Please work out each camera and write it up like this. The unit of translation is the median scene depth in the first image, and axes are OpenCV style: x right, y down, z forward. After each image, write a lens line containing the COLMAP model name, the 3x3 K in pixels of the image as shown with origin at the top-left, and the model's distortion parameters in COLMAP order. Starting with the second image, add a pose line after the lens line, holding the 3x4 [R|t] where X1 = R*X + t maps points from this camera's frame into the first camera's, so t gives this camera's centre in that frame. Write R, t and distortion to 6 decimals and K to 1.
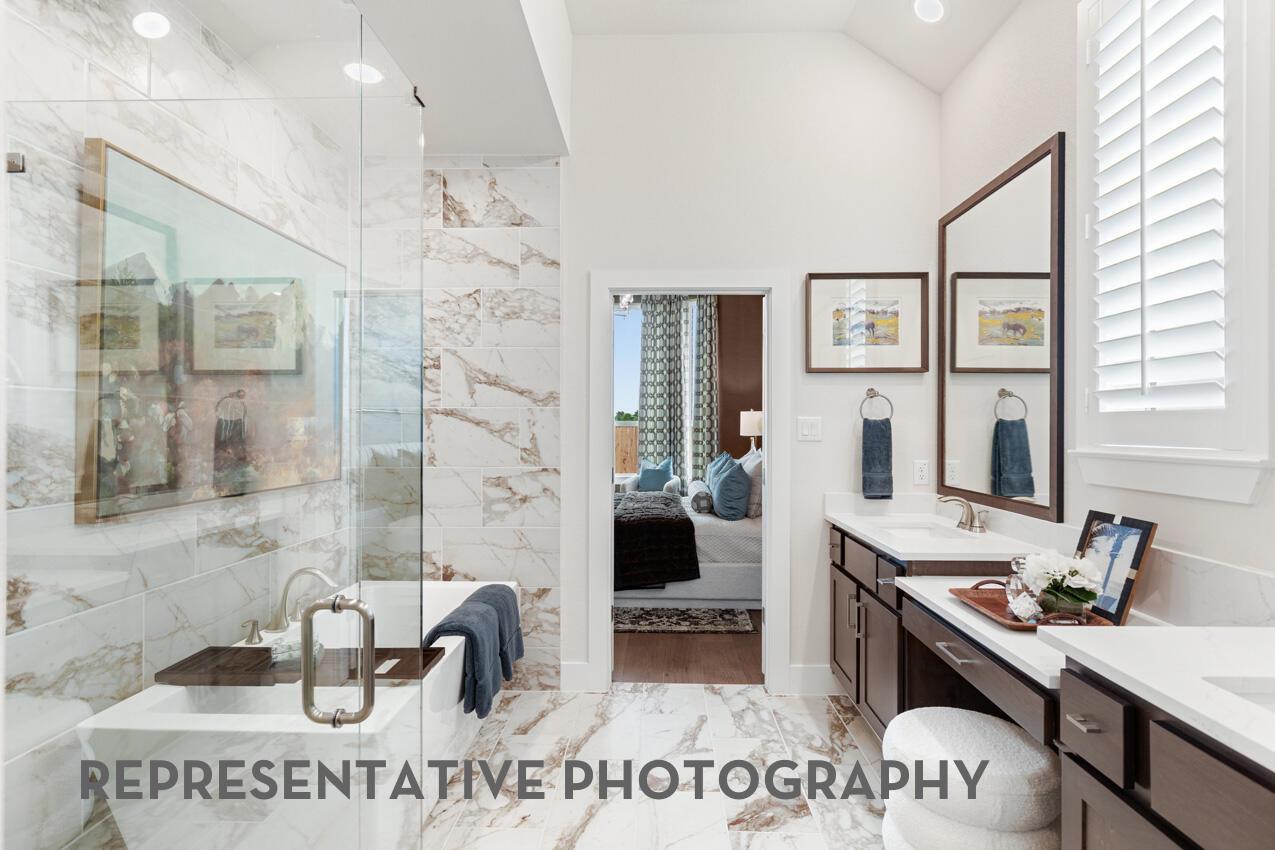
lens RADIAL K [[614.4, 0, 670.3], [0, 614.4, 424.1], [0, 0, 1]] dist [0.002643, -0.000557]
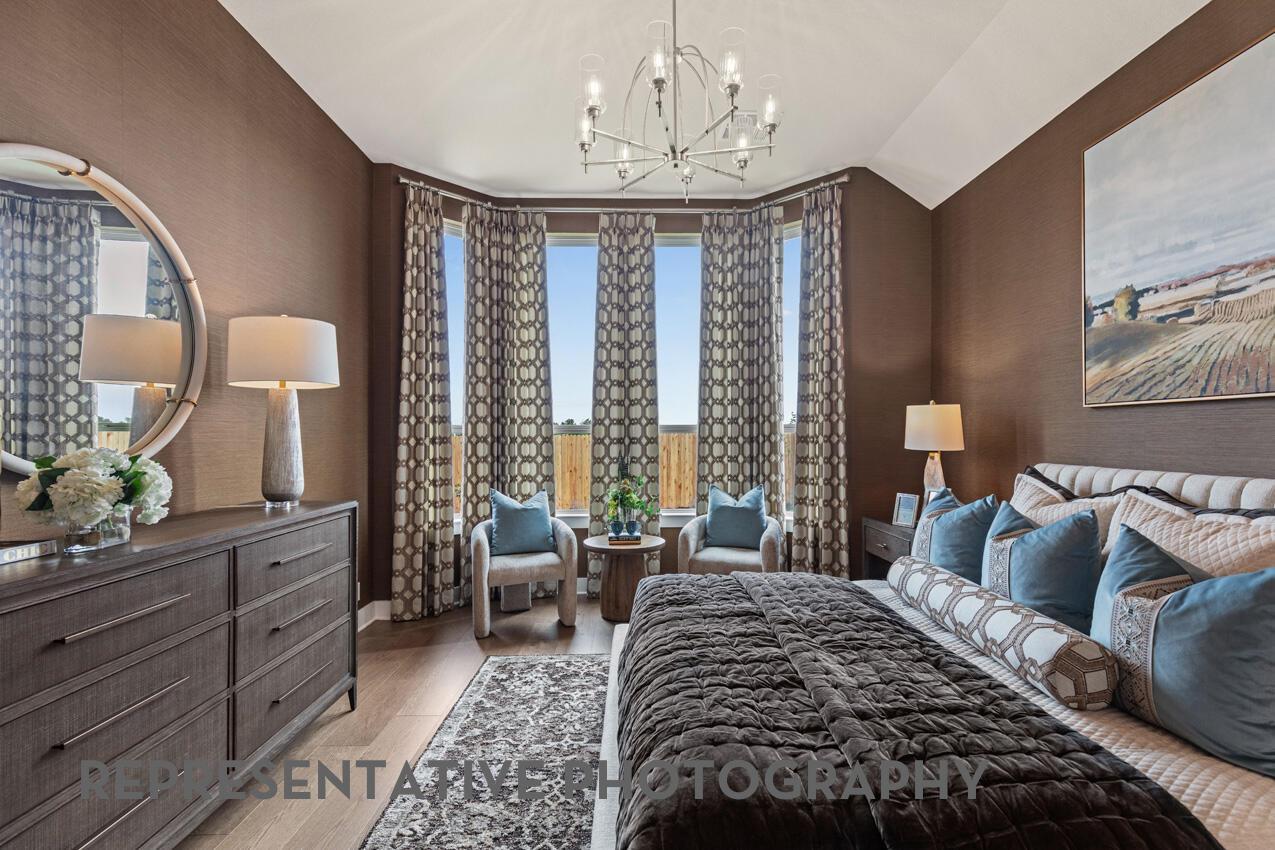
lens RADIAL K [[579.5, 0, 644.8], [0, 579.5, 431.1], [0, 0, 1]] dist [0.008336, -0.002138]
pose [[0.999768, -0.003948, -0.021176, -0.102698], [0.003817, 0.999973, -0.006205, 0.005294], [0.021200, 0.006123, 0.999757, 0.462570]]
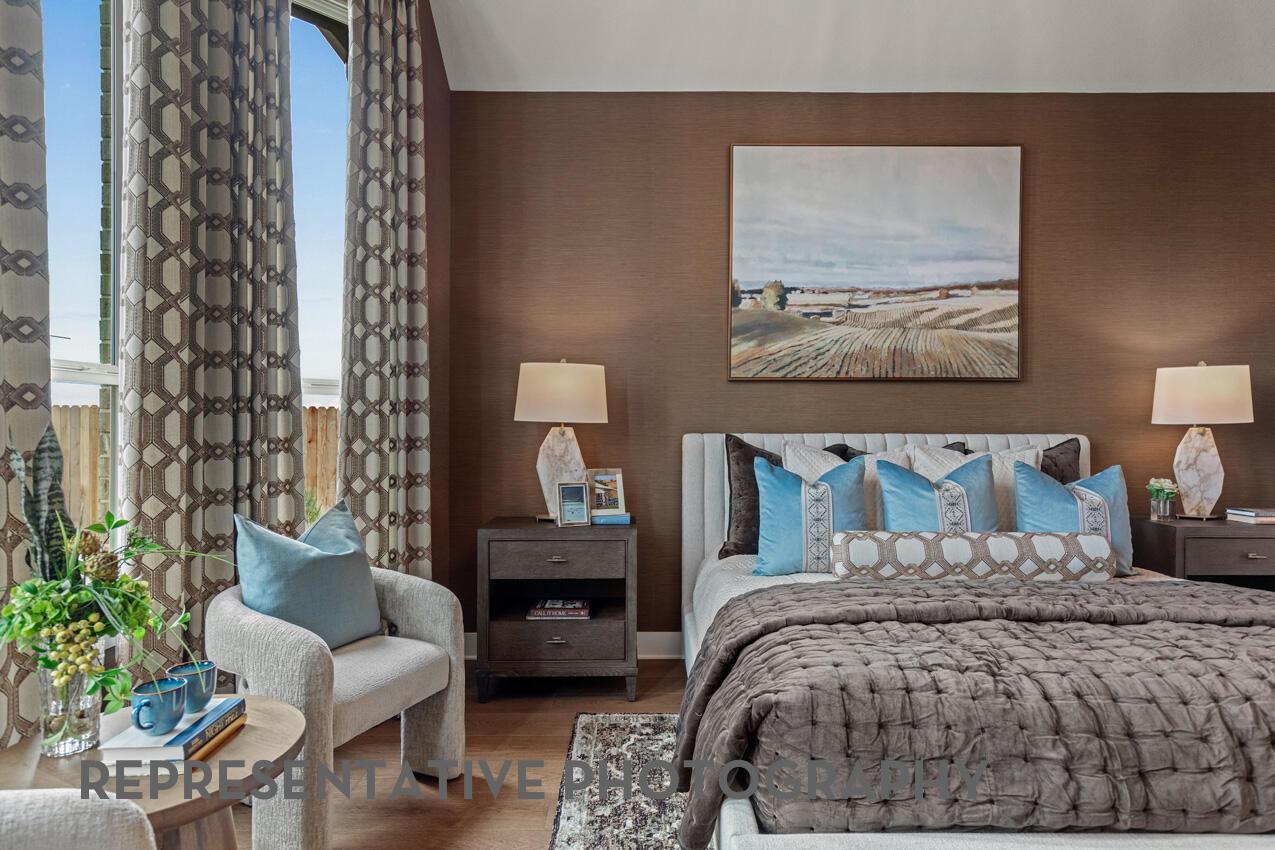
lens RADIAL K [[724.7, 0, 636.1], [0, 724.7, 427.7], [0, 0, 1]] dist [0.015237, -0.000067]
pose [[0.034543, -0.010668, 0.999346, -0.344022], [-0.000342, 0.999943, 0.010687, 0.017137], [-0.999403, -0.000711, 0.034538, 0.895625]]
